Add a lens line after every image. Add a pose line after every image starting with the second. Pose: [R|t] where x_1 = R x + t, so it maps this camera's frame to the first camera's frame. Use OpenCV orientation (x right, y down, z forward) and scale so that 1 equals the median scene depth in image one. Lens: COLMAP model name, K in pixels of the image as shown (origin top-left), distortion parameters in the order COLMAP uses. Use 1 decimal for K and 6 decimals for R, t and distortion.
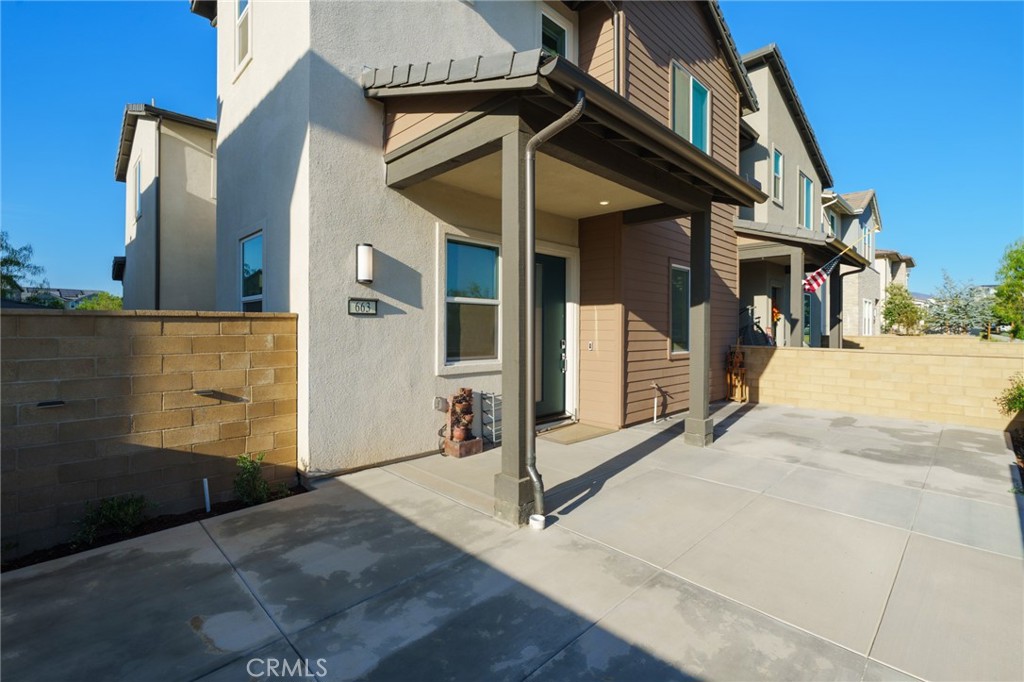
lens RADIAL K [[464.0, 0, 516.0], [0, 464.0, 327.7], [0, 0, 1]] dist [0.000408, -0.000002]
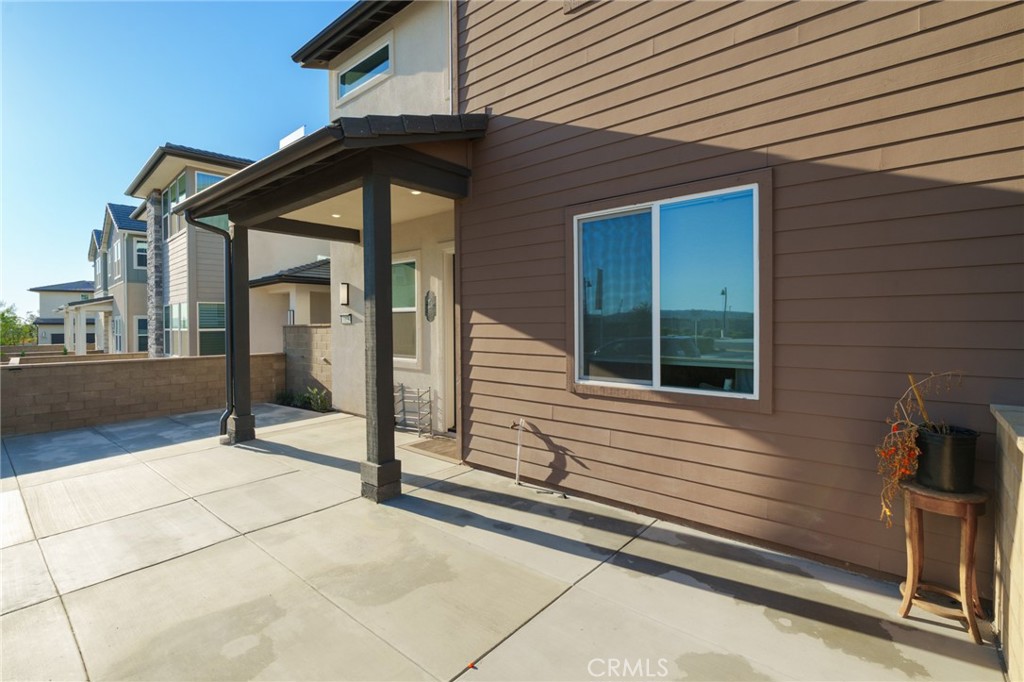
lens RADIAL K [[464.0, 0, 516.0], [0, 464.0, 327.7], [0, 0, 1]] dist [0.000408, -0.000002]
pose [[0.089670, 0.005505, -0.995956, 1.225634], [0.009471, 0.999935, 0.006380, -0.016174], [0.995926, -0.010004, 0.089612, 1.249356]]
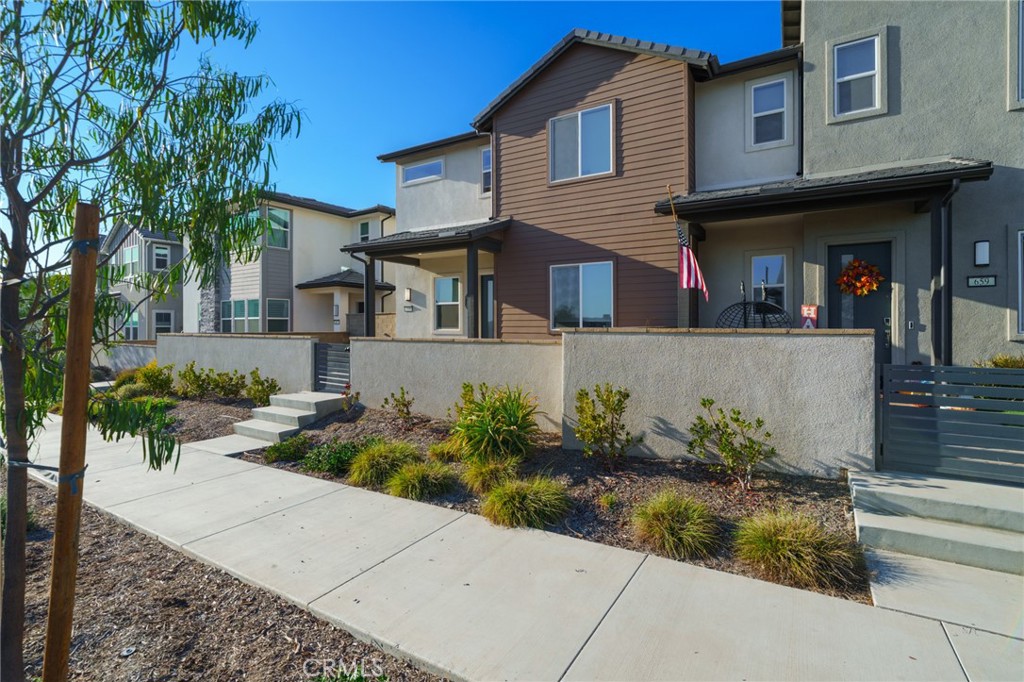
lens RADIAL K [[464.0, 0, 516.0], [0, 464.0, 327.7], [0, 0, 1]] dist [0.000408, -0.000002]
pose [[0.250710, -0.003891, -0.968055, 2.351208], [0.003439, 0.999989, -0.003128, 0.075043], [0.968056, -0.002545, 0.250720, 0.778073]]
